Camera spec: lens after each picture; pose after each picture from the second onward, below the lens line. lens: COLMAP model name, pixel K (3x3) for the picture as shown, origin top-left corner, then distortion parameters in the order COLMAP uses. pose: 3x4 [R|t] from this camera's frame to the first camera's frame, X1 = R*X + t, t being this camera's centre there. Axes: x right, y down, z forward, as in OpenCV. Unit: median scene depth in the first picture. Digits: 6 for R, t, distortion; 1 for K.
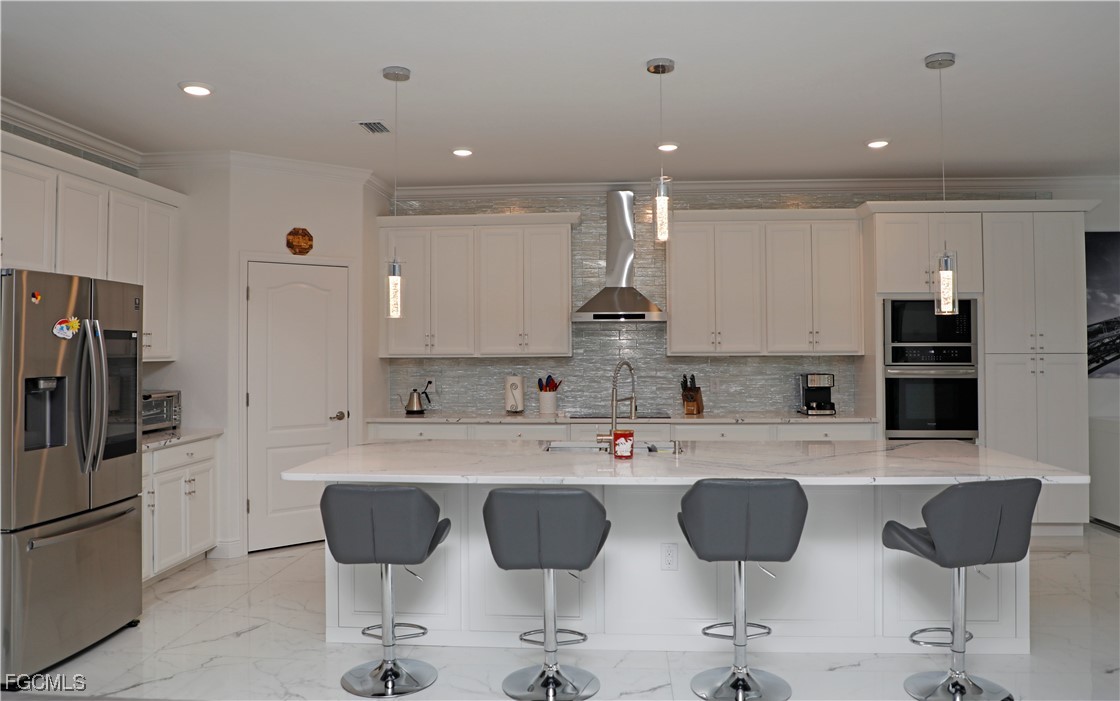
lens RADIAL K [[764.0, 0, 560.0], [0, 764.0, 350.5], [0, 0, 1]] dist [-0.065037, -0.000337]
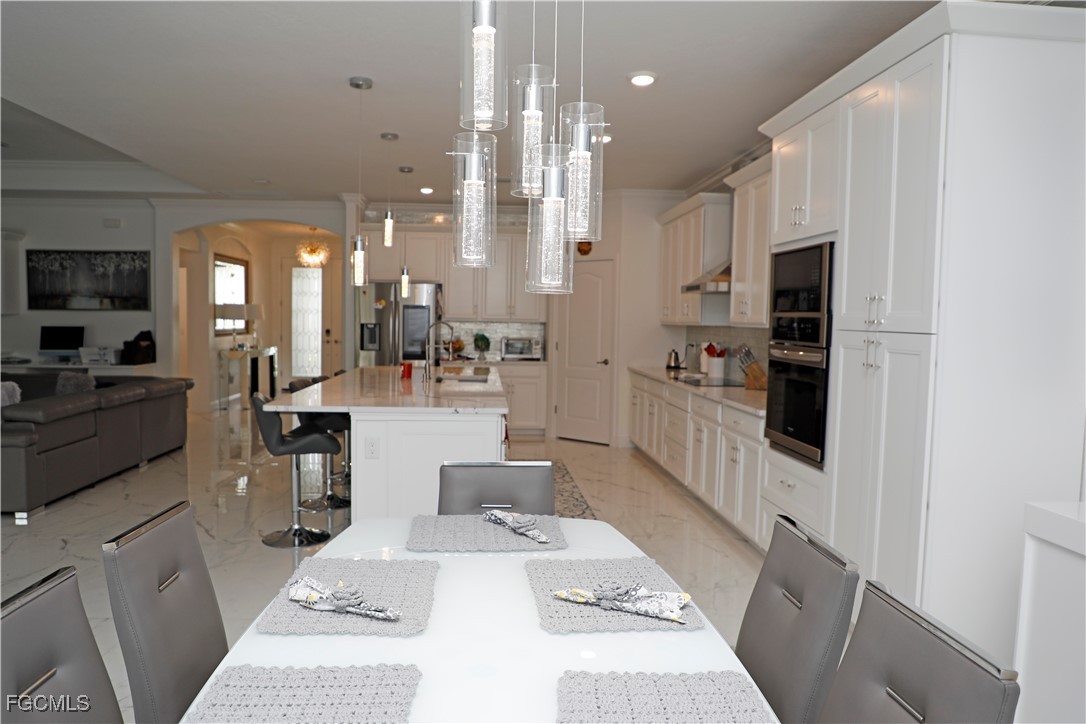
lens RADIAL K [[751.8, 0, 543.0], [0, 751.8, 362.0], [0, 0, 1]] dist [-0.004112, -0.001967]
pose [[0.140769, 0.065002, -0.987906, 1.198939], [-0.018622, 0.997840, 0.063002, -0.003671], [0.989867, 0.009528, 0.141676, 0.719001]]
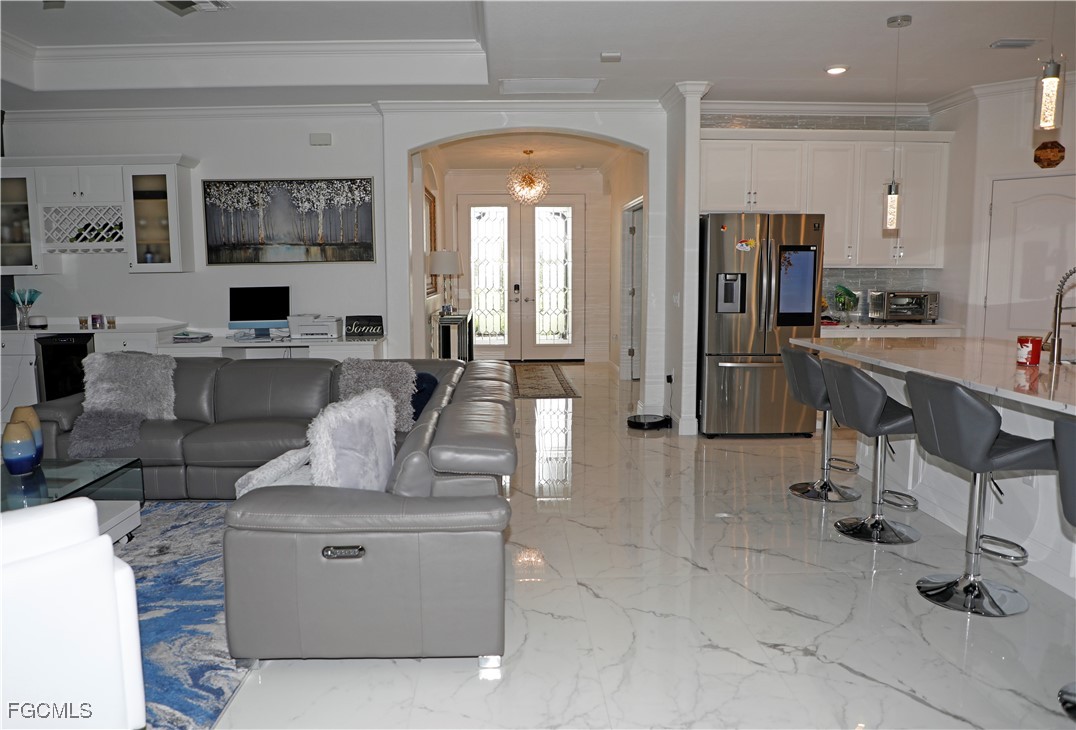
lens RADIAL K [[727.5, 0, 538.0], [0, 727.5, 365.0], [0, 0, 1]] dist [-0.046494, -0.003287]
pose [[0.125836, 0.131768, -0.983261, 0.574050], [0.001398, 0.991115, 0.132999, 0.013136], [0.992050, -0.018111, 0.124533, 0.179524]]
